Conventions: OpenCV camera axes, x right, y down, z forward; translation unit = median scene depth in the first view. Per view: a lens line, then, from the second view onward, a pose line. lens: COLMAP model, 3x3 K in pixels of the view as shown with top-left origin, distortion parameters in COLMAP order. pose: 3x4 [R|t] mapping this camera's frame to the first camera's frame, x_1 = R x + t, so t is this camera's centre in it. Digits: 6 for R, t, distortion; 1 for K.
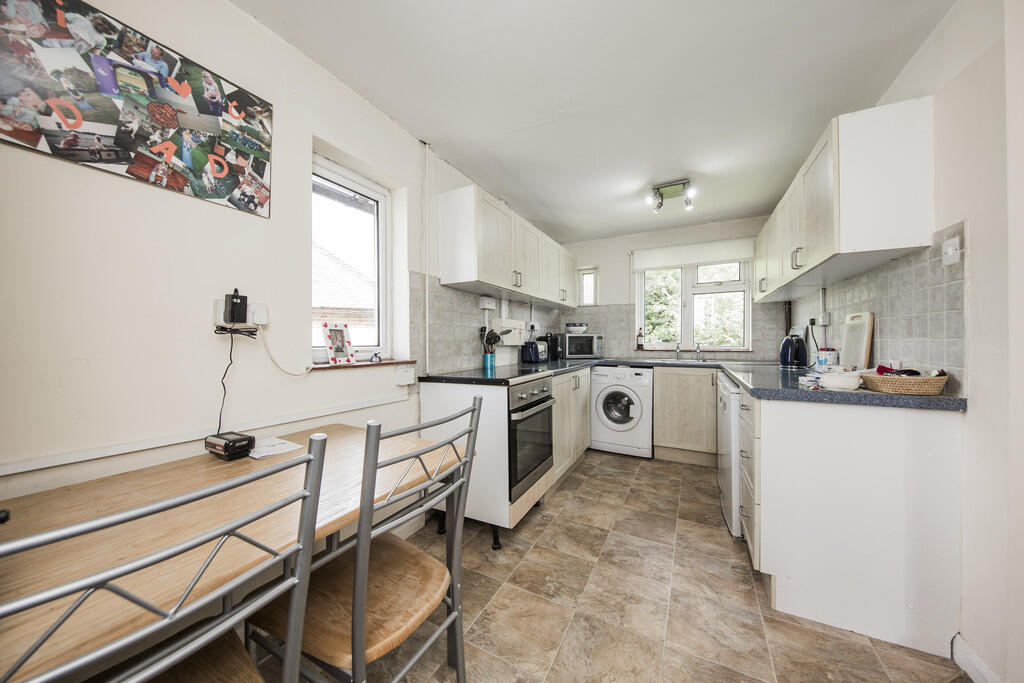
lens RADIAL K [[354.8, 0, 514.0], [0, 354.8, 346.5], [0, 0, 1]] dist [-0.002553, -0.000413]
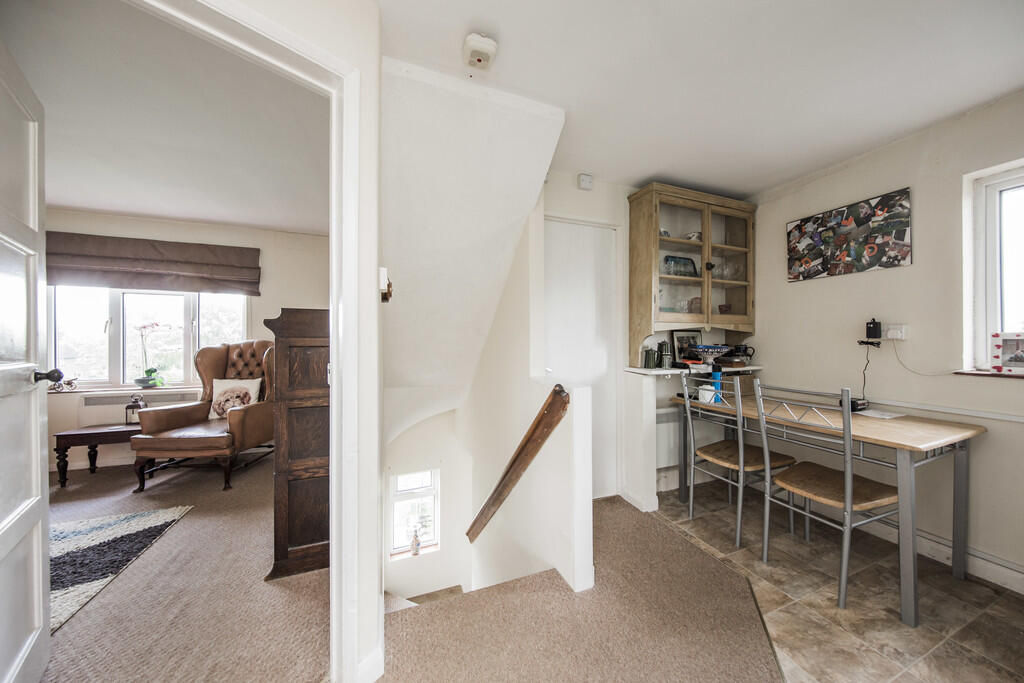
lens RADIAL K [[328.3, 0, 513.0], [0, 328.3, 338.6], [0, 0, 1]] dist [0.000978, 0.000036]
pose [[-0.670444, -0.003886, -0.741950, 1.594691], [-0.007104, 0.999974, 0.001182, -0.056716], [0.741926, 0.006063, -0.670454, 0.792037]]
